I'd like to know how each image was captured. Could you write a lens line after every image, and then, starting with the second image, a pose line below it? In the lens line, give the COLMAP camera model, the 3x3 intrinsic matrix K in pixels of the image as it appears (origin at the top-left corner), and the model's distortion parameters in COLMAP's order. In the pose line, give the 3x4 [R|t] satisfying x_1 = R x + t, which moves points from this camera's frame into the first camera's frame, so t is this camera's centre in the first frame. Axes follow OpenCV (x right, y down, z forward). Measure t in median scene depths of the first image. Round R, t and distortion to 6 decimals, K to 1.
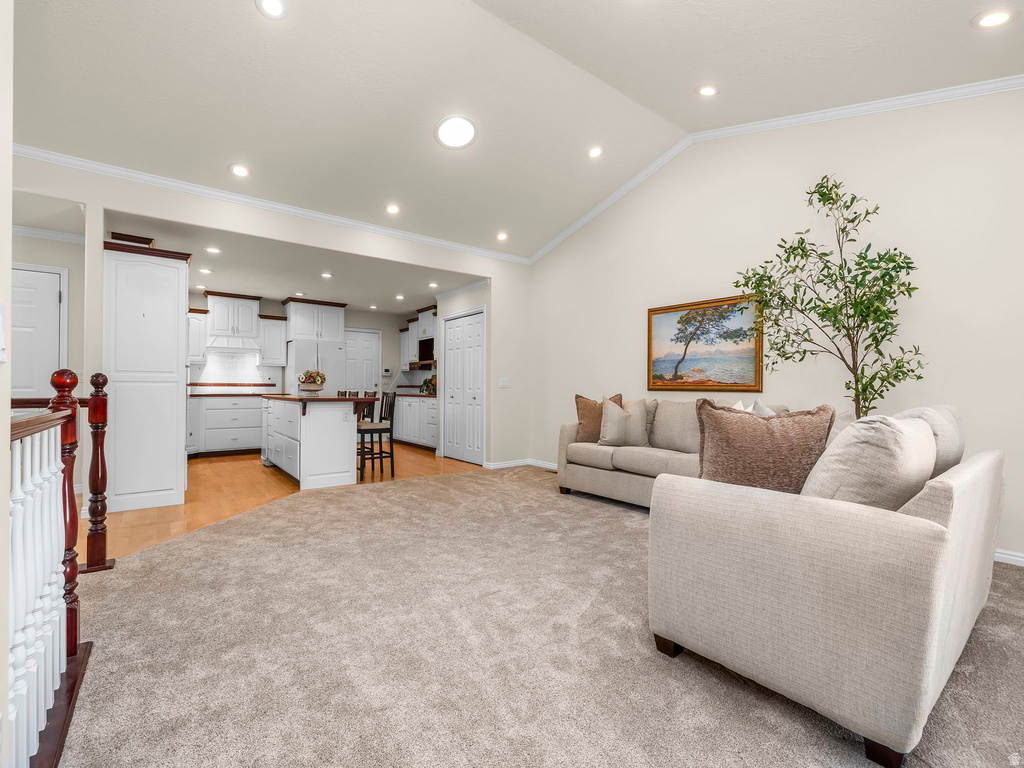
lens RADIAL K [[456.9, 0, 513.1], [0, 456.9, 389.0], [0, 0, 1]] dist [-0.001375, -0.000130]
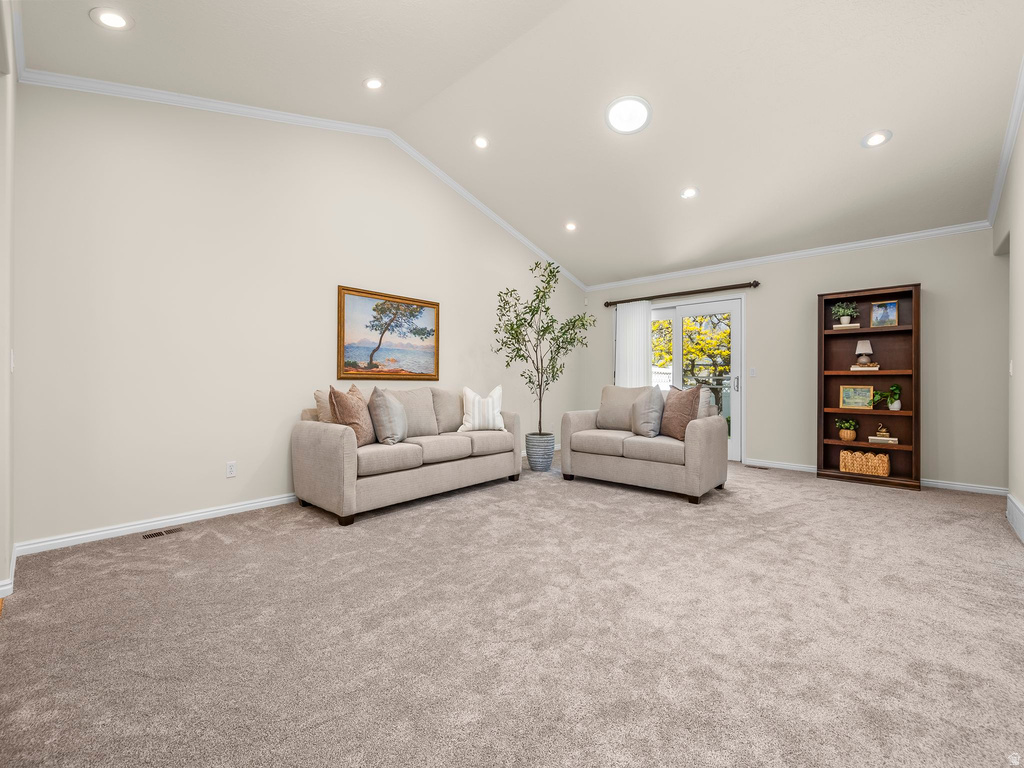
lens RADIAL K [[432.5, 0, 513.2], [0, 432.5, 378.3], [0, 0, 1]] dist [-0.001330, -0.000003]
pose [[-0.175024, 0.006653, 0.984542, -0.615006], [0.005384, 0.999969, -0.005800, 0.008023], [-0.984549, 0.004286, -0.175054, 0.892596]]
